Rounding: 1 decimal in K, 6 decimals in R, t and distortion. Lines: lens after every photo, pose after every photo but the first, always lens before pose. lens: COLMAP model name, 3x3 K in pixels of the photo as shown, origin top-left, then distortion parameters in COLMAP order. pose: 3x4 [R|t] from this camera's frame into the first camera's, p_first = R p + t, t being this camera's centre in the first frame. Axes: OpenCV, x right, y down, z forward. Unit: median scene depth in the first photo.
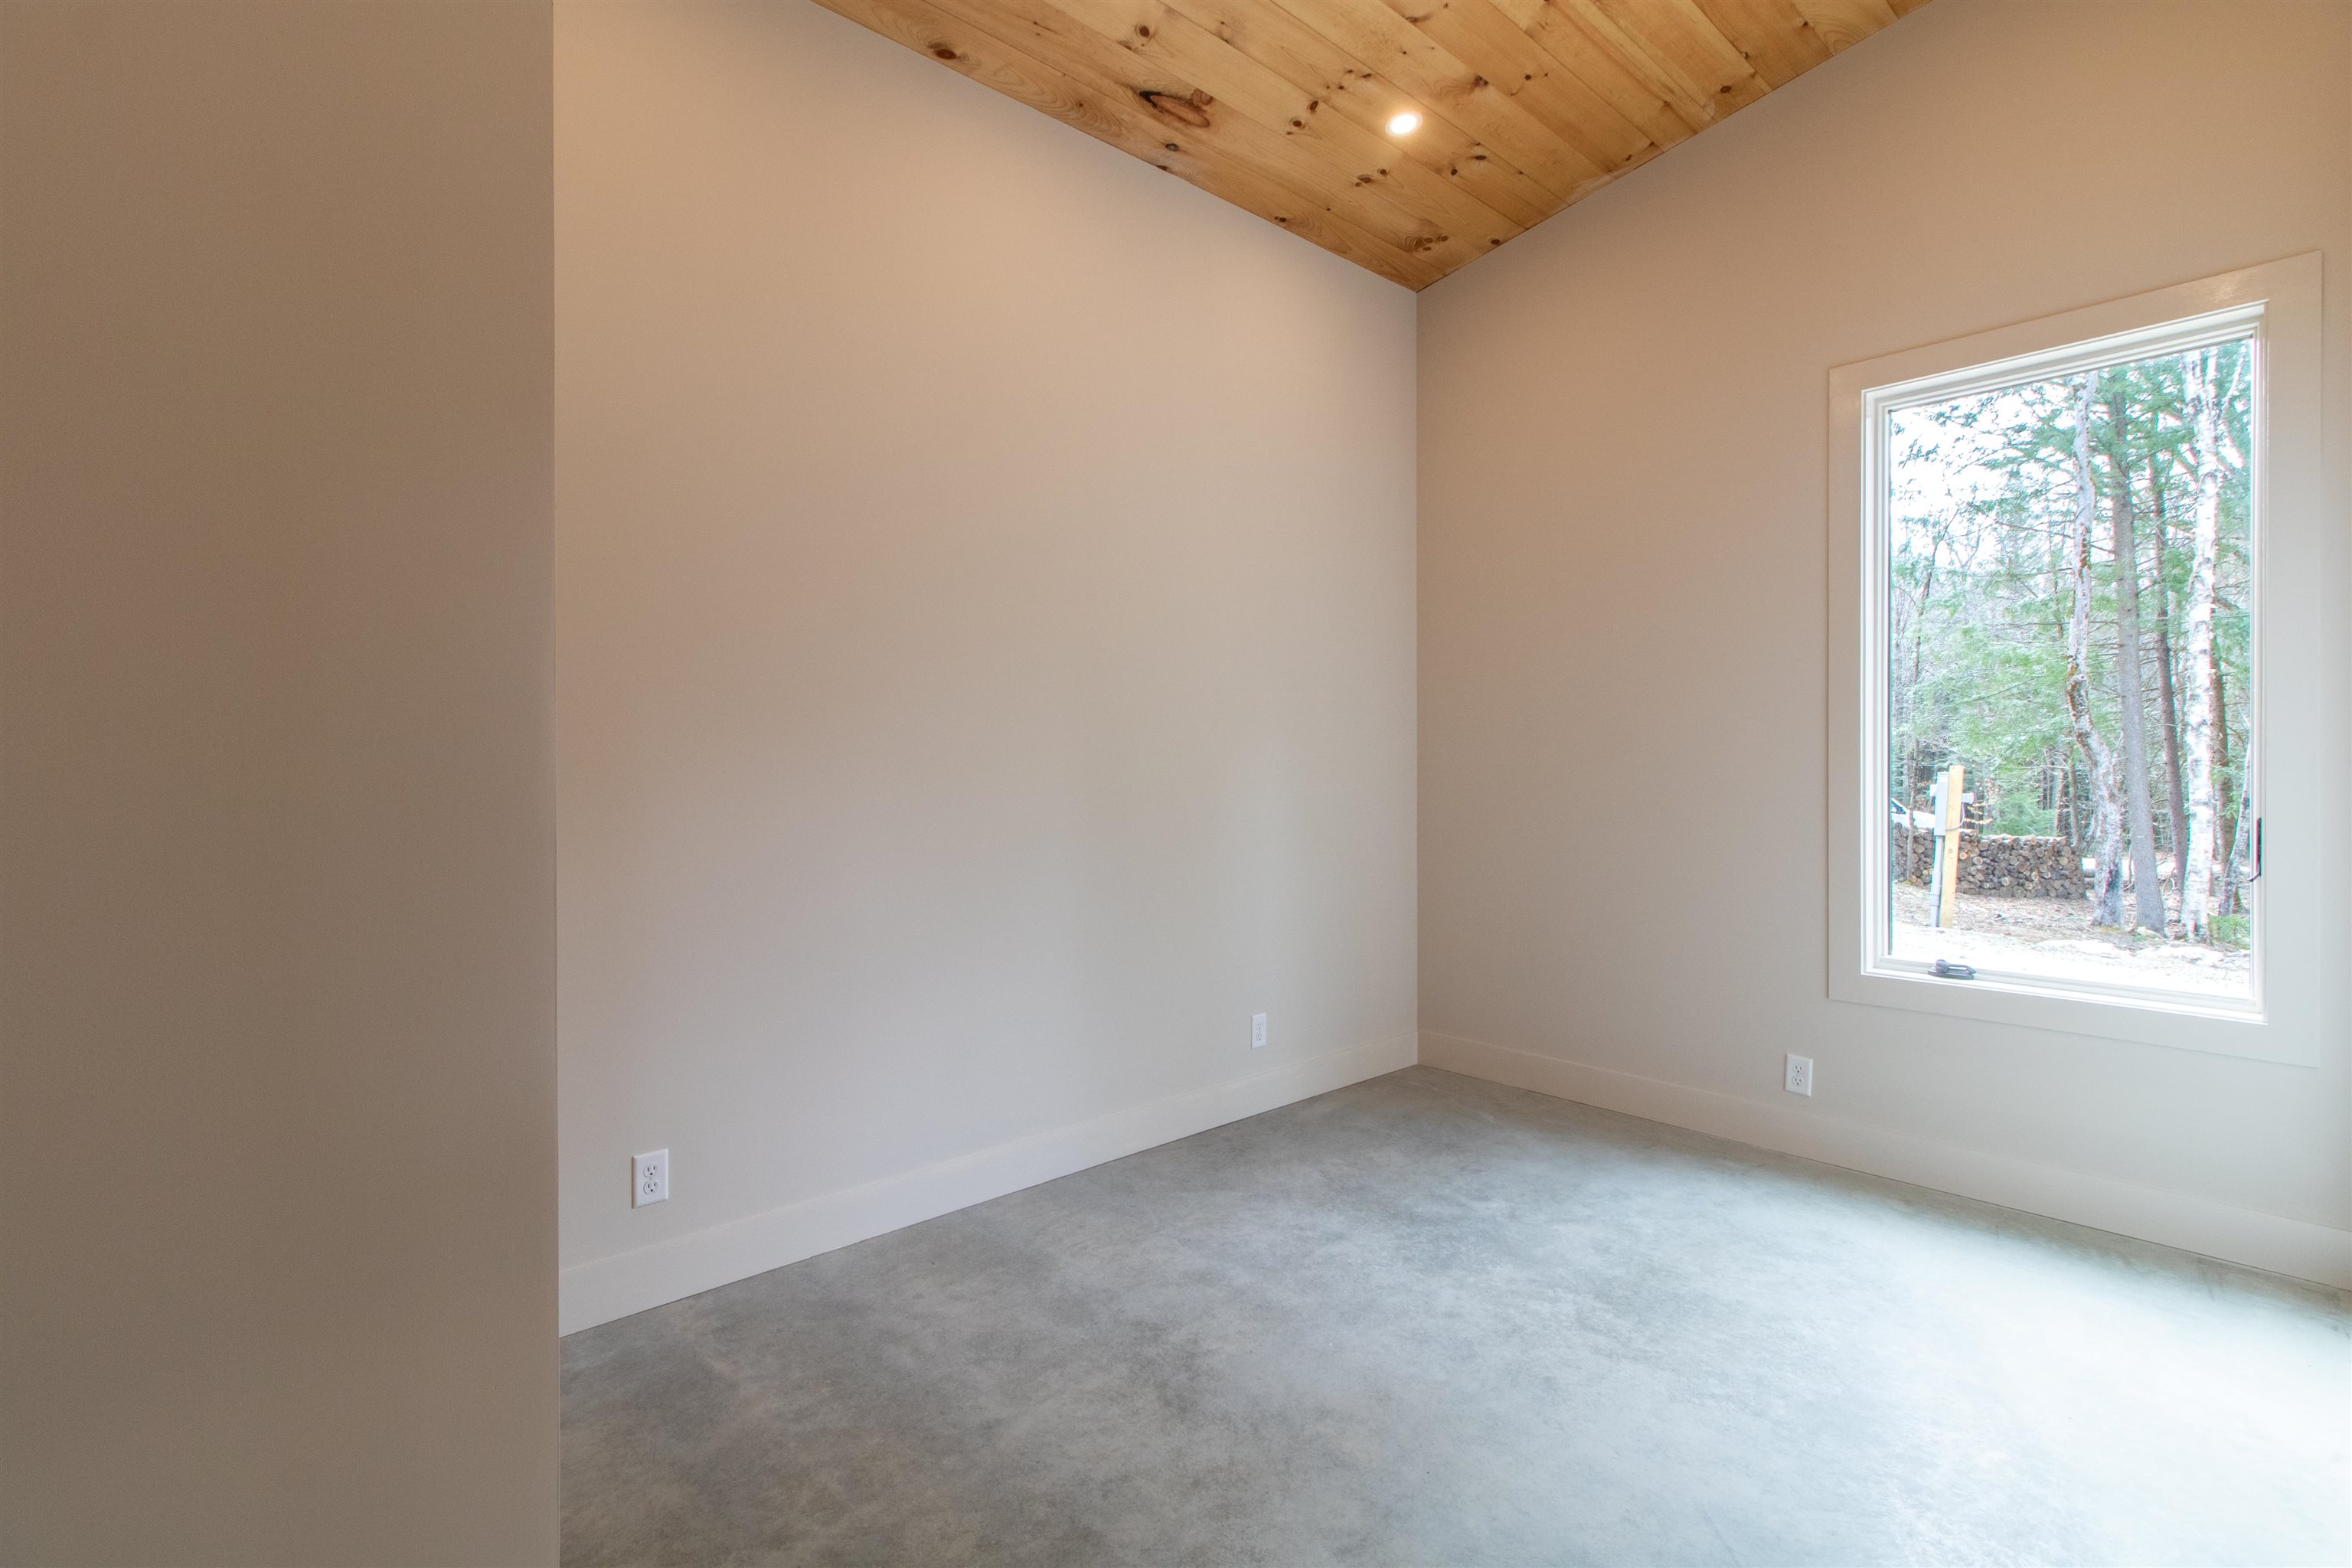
lens RADIAL K [[1098.3, 0, 1181.1], [0, 1098.3, 774.6], [0, 0, 1]] dist [0.001300, 0.000519]
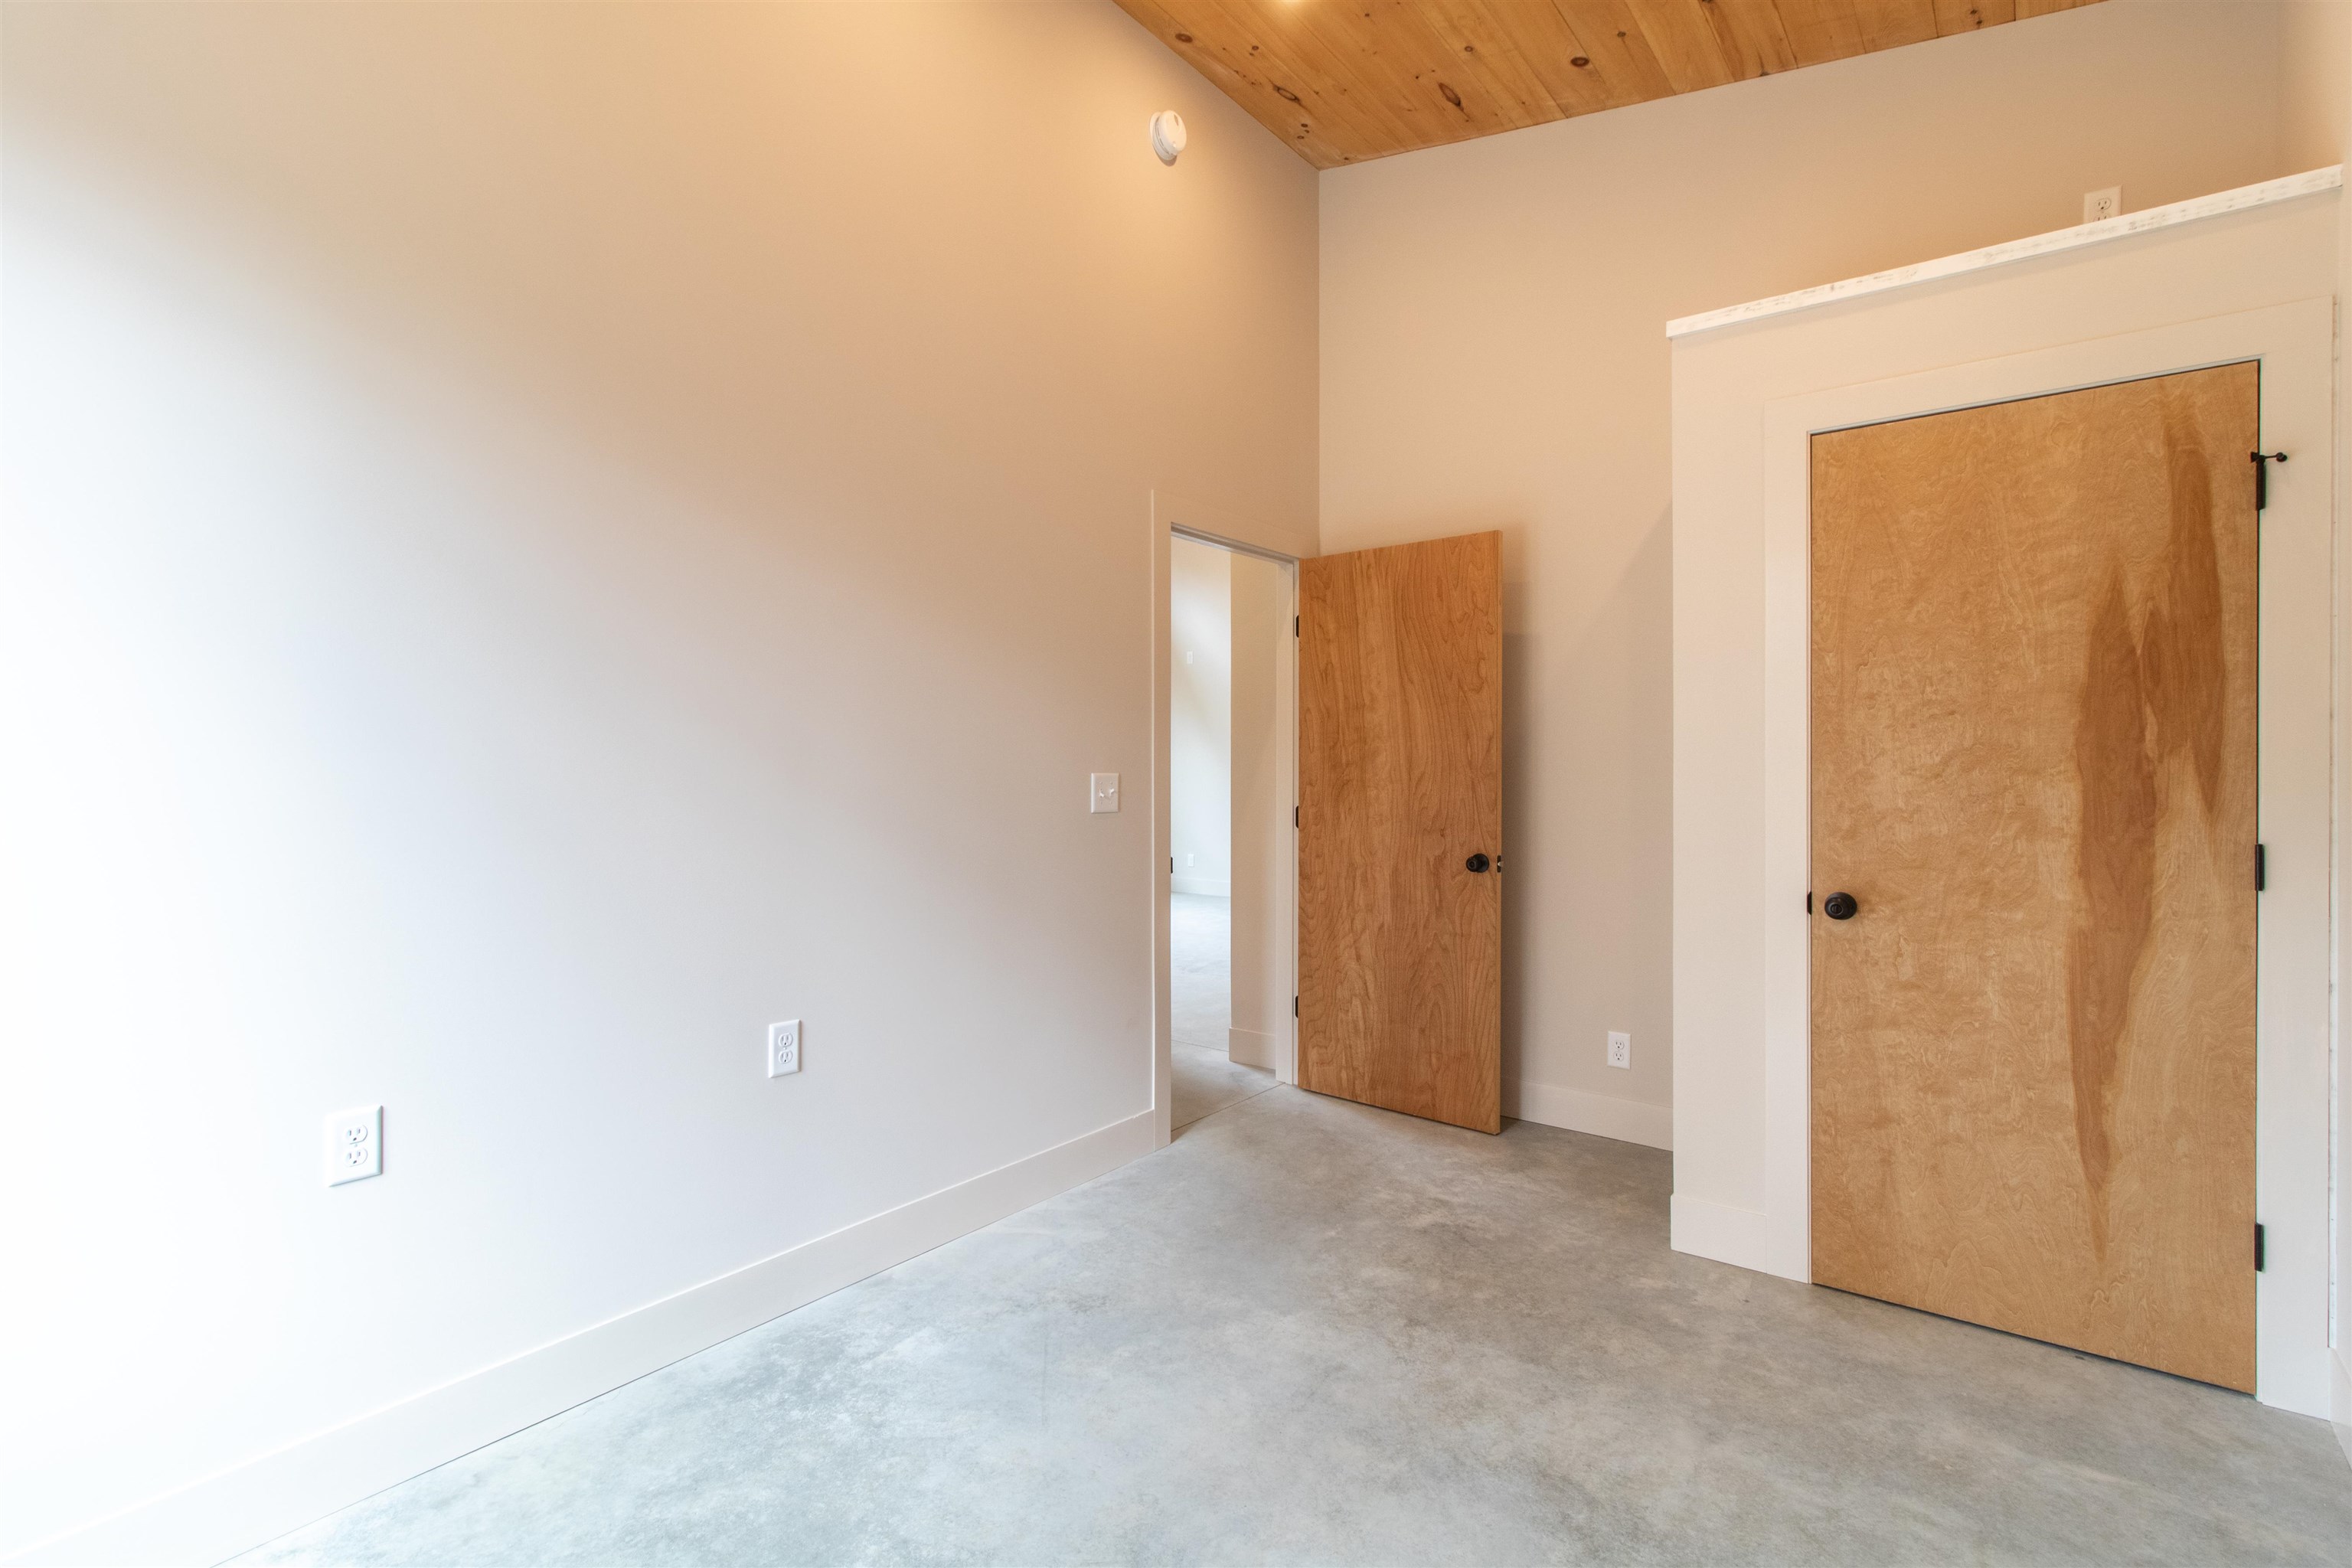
lens RADIAL K [[1098.3, 0, 1181.1], [0, 1098.3, 774.6], [0, 0, 1]] dist [0.001300, 0.000519]
pose [[-0.987209, 0.004890, -0.159359, 0.455580], [0.002400, 0.999872, 0.015813, -0.019859], [0.159416, 0.015229, -0.987094, 1.898257]]
